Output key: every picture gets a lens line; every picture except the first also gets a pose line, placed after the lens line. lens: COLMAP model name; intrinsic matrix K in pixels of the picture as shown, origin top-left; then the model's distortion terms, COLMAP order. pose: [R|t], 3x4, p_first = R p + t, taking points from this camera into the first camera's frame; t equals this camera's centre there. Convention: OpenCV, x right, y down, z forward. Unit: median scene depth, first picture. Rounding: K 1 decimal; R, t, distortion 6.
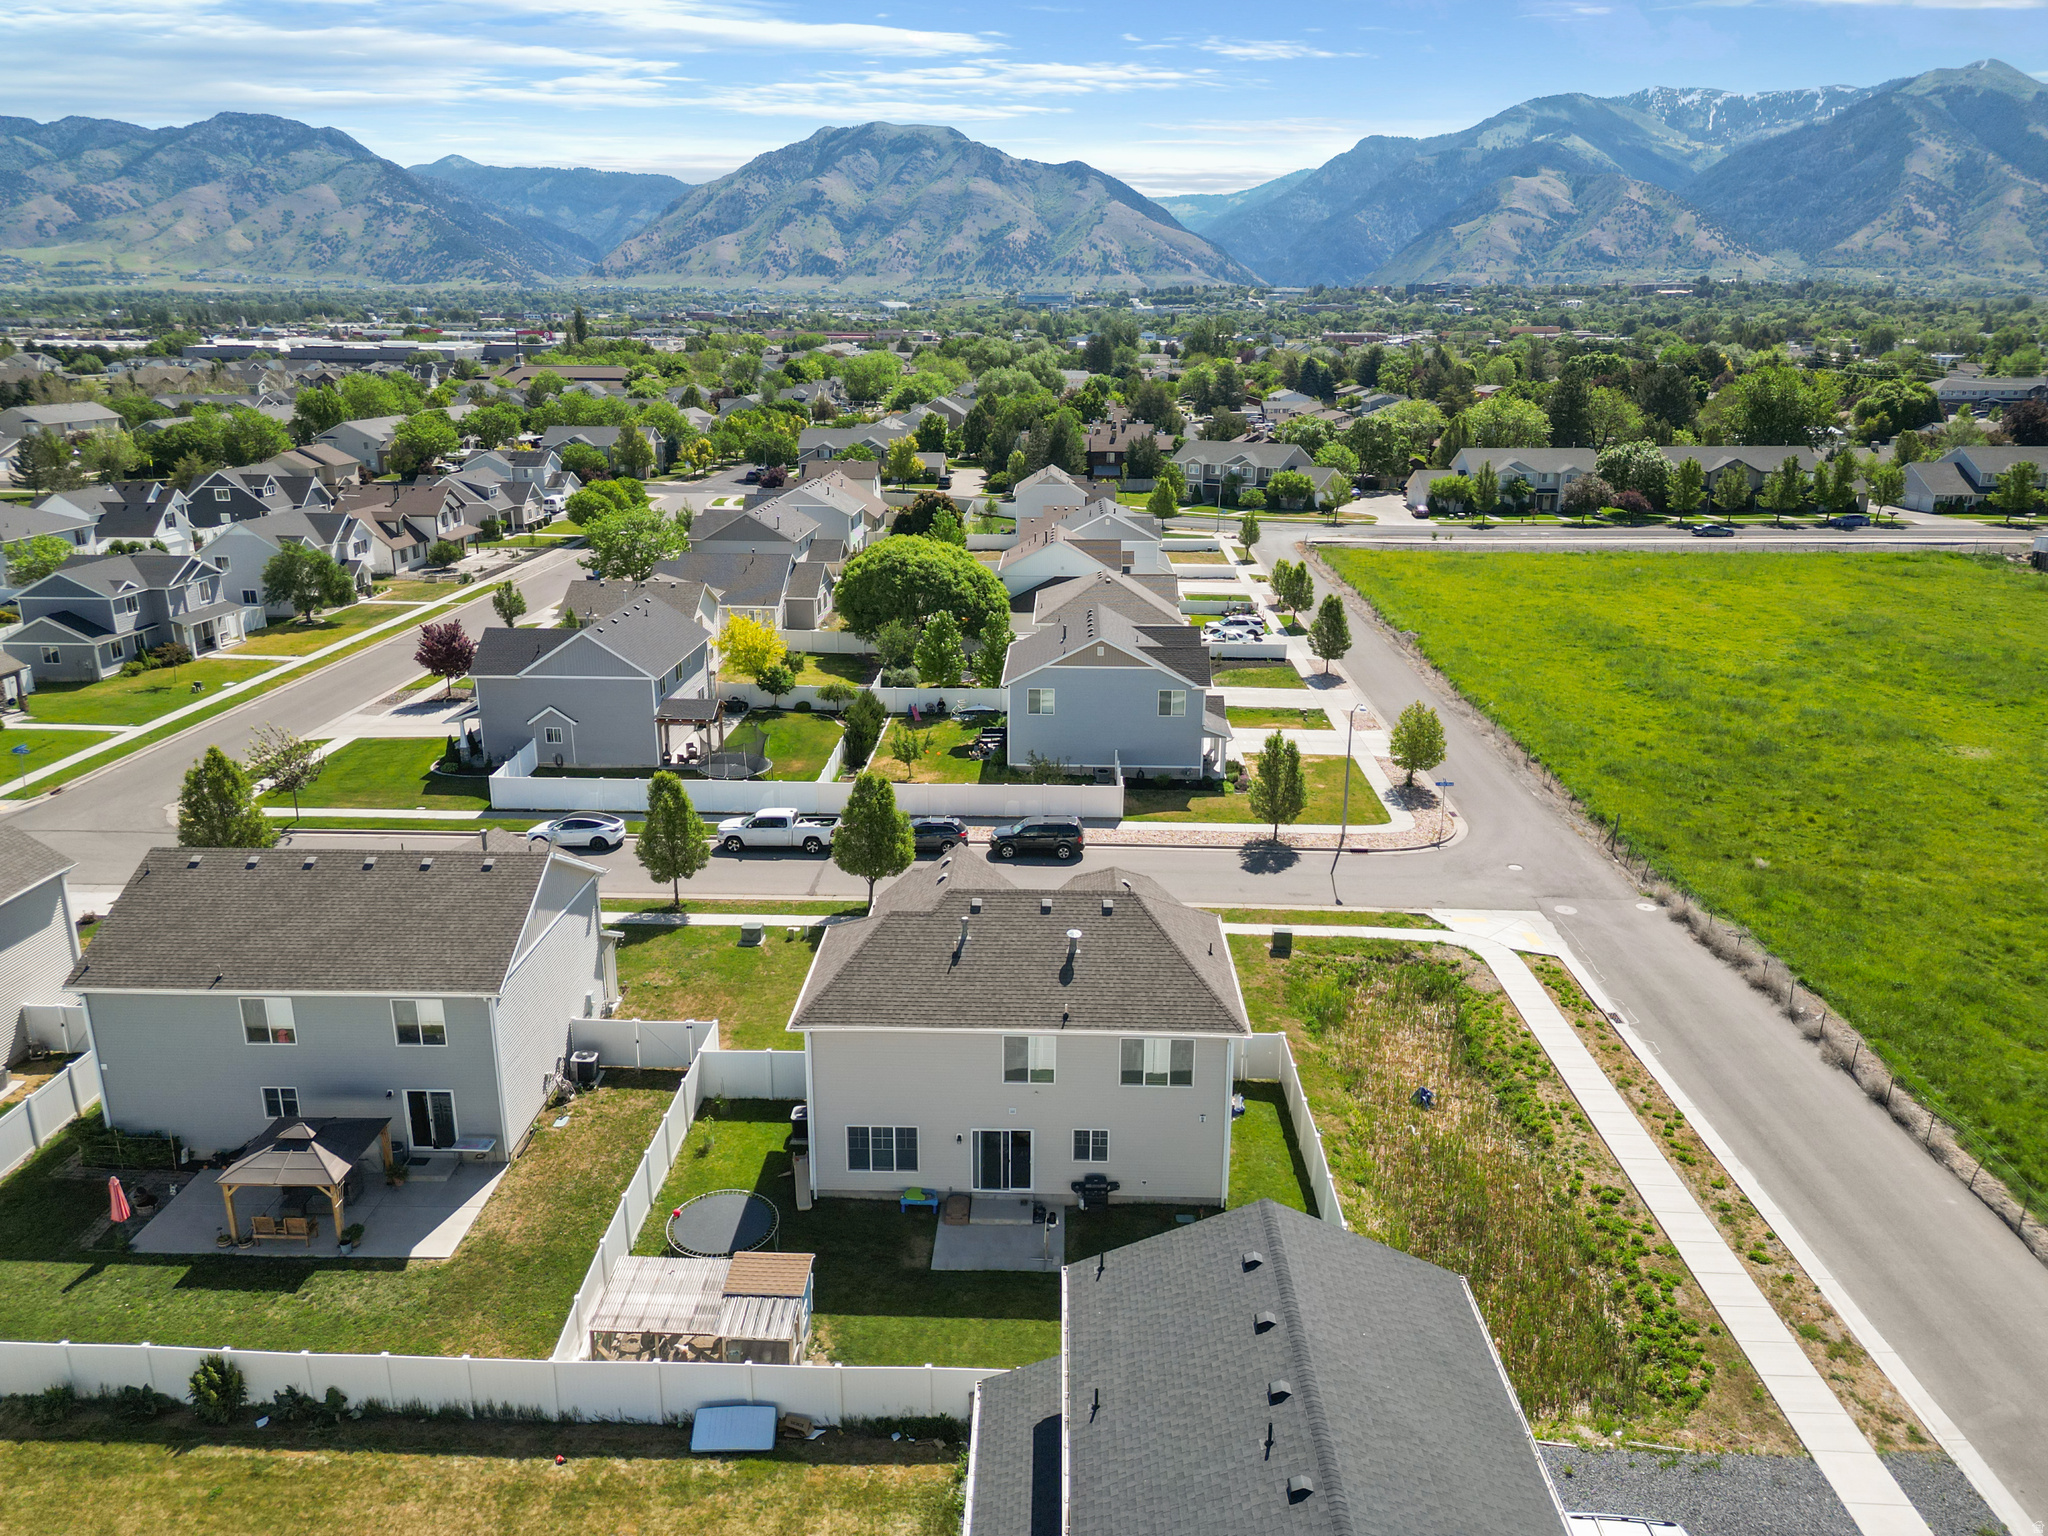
lens RADIAL K [[1431.9, 0, 1024.0], [0, 1431.9, 768.0], [0, 0, 1]] dist [0.064364, -0.058622]
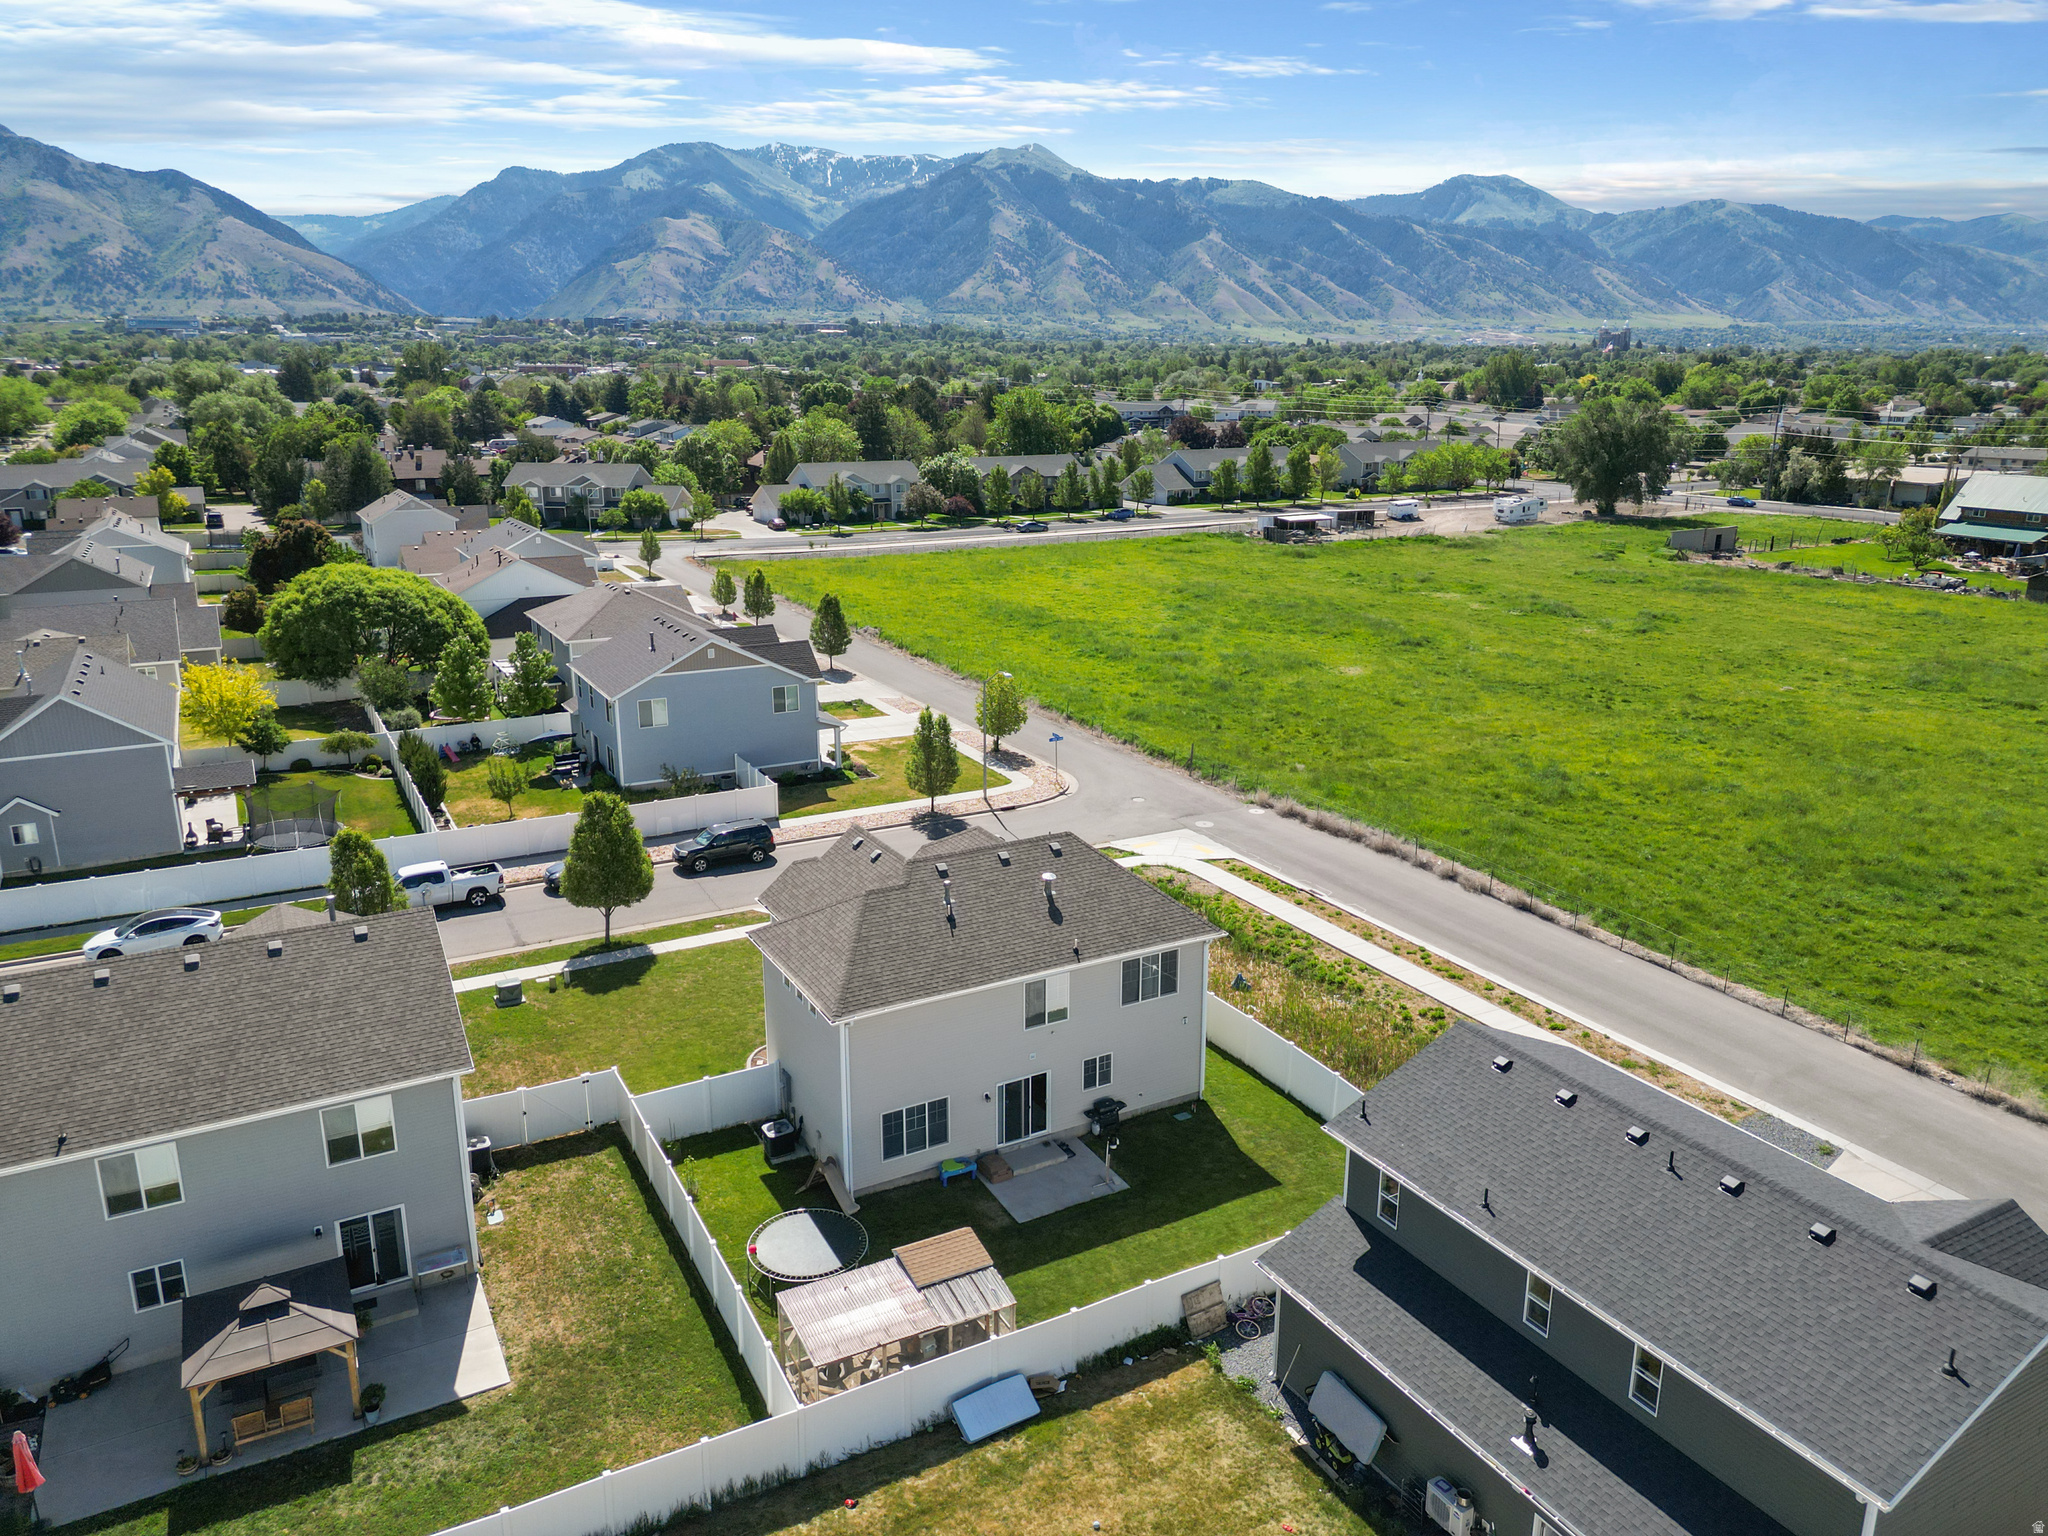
lens RADIAL K [[1431.9, 0, 1024.0], [0, 1431.9, 768.0], [0, 0, 1]] dist [0.064364, -0.058622]
pose [[0.859229, -0.139043, 0.492333, -0.104367], [0.149828, 0.988554, 0.017702, 0.003802], [-0.489159, 0.058556, 0.870227, 0.022631]]
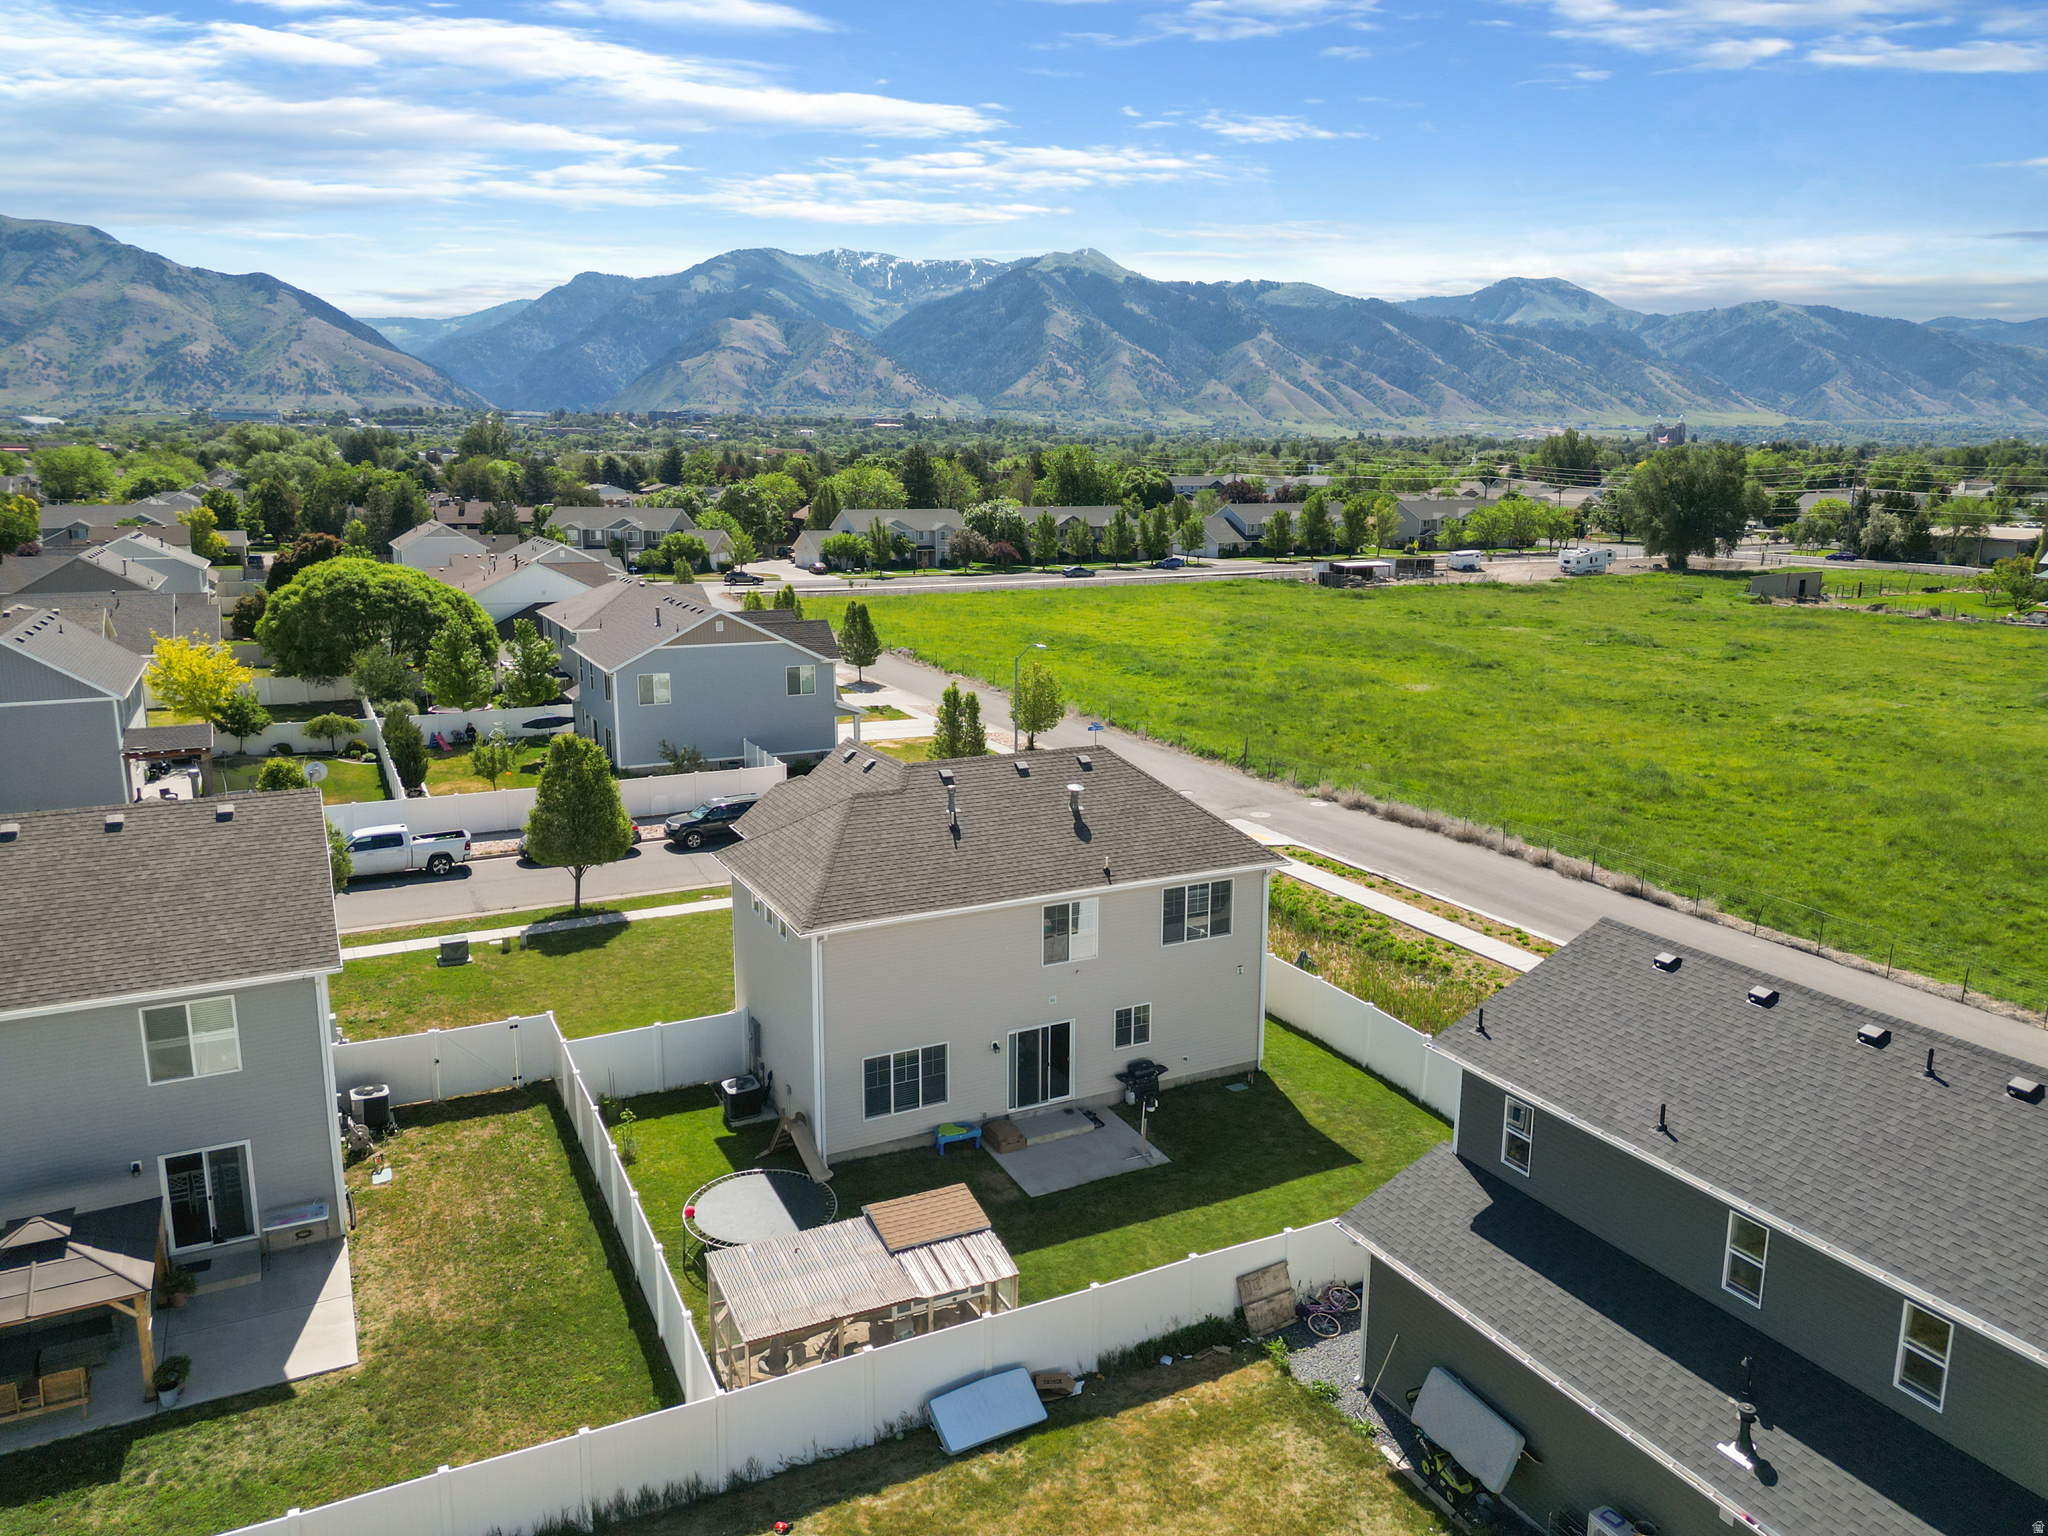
lens RADIAL K [[1431.9, 0, 1024.0], [0, 1431.9, 768.0], [0, 0, 1]] dist [0.064364, -0.058622]
pose [[0.877112, -0.098785, 0.470018, -0.085695], [0.137981, 0.989193, -0.049588, 0.031142], [-0.460040, 0.108348, 0.881263, 0.056376]]
